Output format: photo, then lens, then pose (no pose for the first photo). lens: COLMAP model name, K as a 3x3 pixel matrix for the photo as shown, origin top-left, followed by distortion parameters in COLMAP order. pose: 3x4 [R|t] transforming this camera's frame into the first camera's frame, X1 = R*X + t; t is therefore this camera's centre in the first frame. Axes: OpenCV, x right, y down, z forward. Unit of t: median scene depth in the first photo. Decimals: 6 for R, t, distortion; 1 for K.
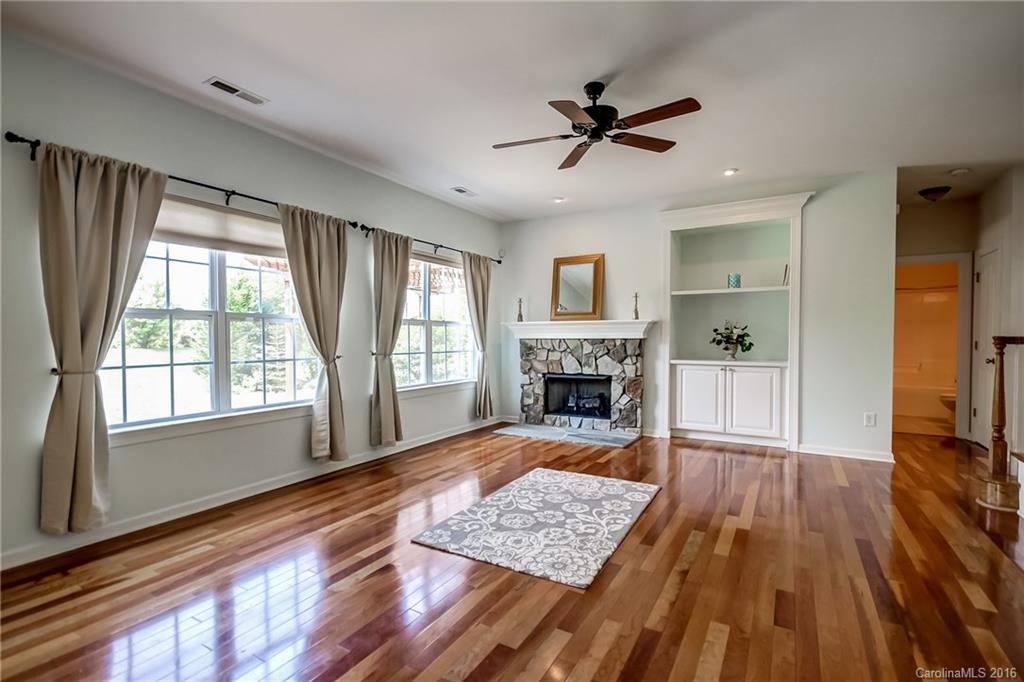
lens RADIAL K [[483.9, 0, 513.8], [0, 483.9, 342.9], [0, 0, 1]] dist [0.003047, -0.001855]
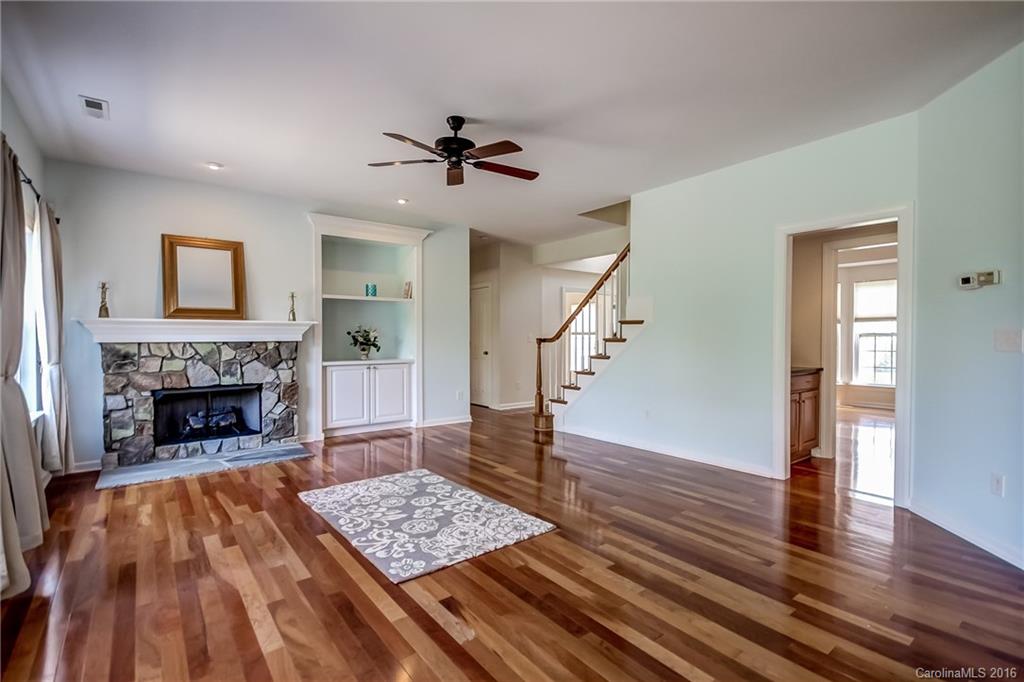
lens RADIAL K [[483.9, 0, 518.3], [0, 483.9, 342.1], [0, 0, 1]] dist [0.003047, -0.001855]
pose [[0.353572, -0.008806, 0.935366, -0.475014], [0.015272, 0.999877, 0.003641, -0.004086], [-0.935283, 0.012998, 0.353663, 0.260666]]
